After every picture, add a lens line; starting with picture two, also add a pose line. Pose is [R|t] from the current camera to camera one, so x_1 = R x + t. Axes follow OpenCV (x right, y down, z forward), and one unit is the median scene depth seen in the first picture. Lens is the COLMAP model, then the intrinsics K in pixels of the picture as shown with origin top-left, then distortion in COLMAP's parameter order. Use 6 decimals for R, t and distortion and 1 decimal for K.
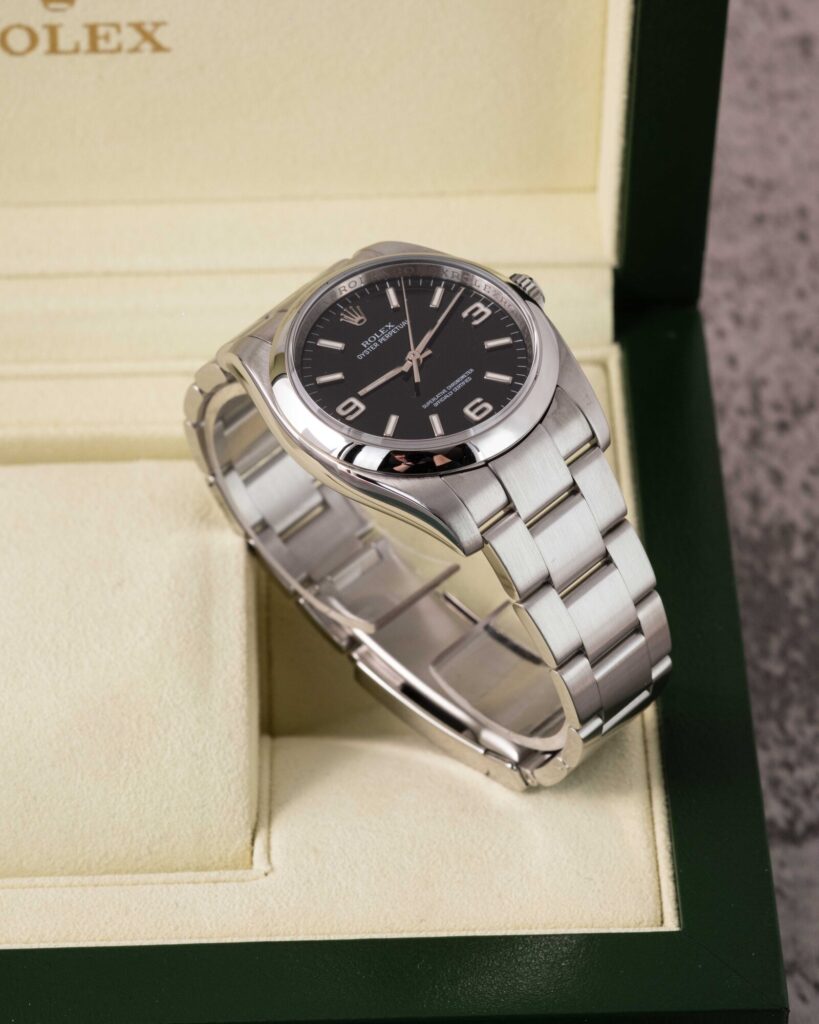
lens RADIAL K [[3869.0, 0, 382.4], [0, 3869.0, 511.4], [0, 0, 1]] dist [0.122767, 2.791596]
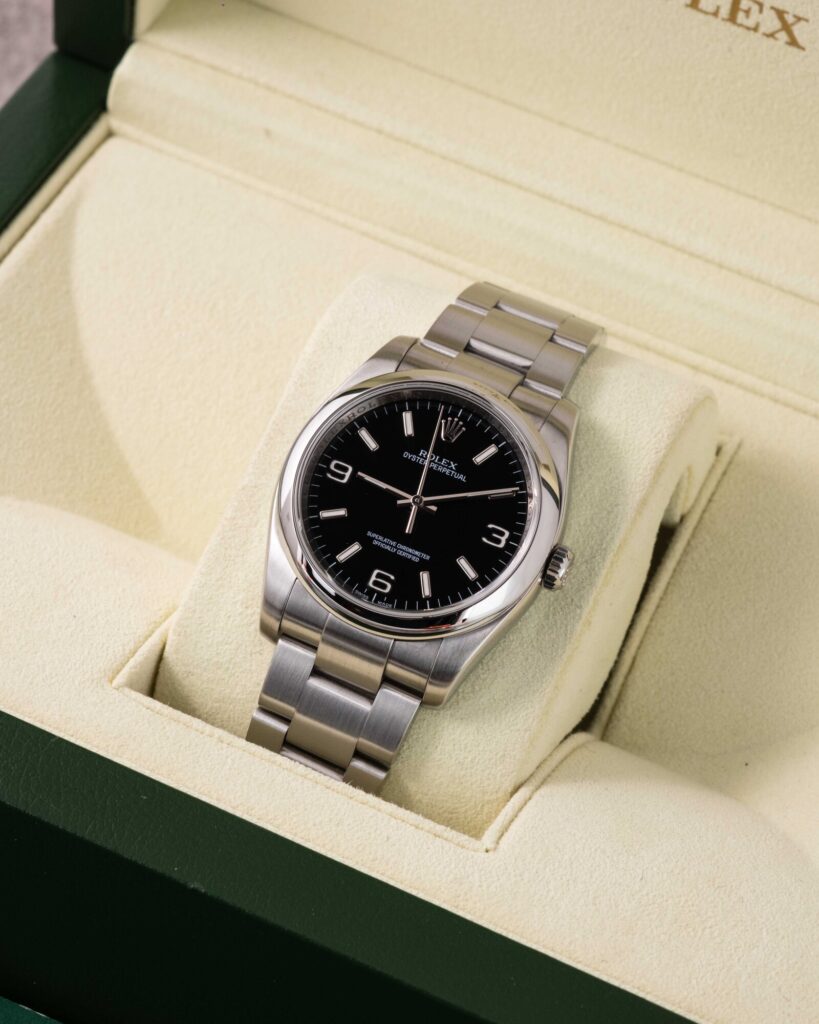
lens RADIAL K [[3869.0, 0, 382.4], [0, 3869.0, 511.4], [0, 0, 1]] dist [0.122767, 2.791596]
pose [[0.882644, 0.398153, -0.249826, 0.140271], [-0.400258, 0.915315, 0.044633, -0.015058], [0.246440, 0.060600, 0.967262, 0.047674]]
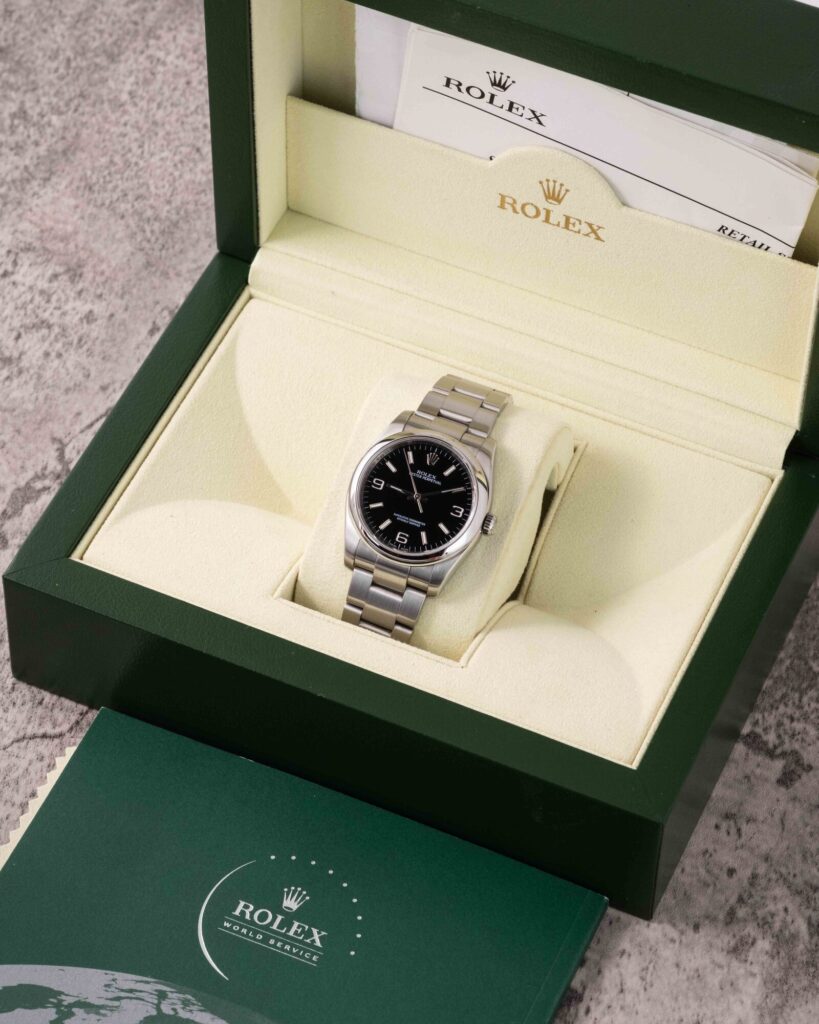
lens RADIAL K [[3373.9, 0, 409.5], [0, 3373.9, 512.0], [0, 0, 1]] dist [0.058786, 0.099432]
pose [[0.902064, 0.351634, -0.250266, 0.315437], [-0.332885, 0.935912, 0.115138, -0.153506], [0.274714, -0.020553, 0.961306, -0.596898]]
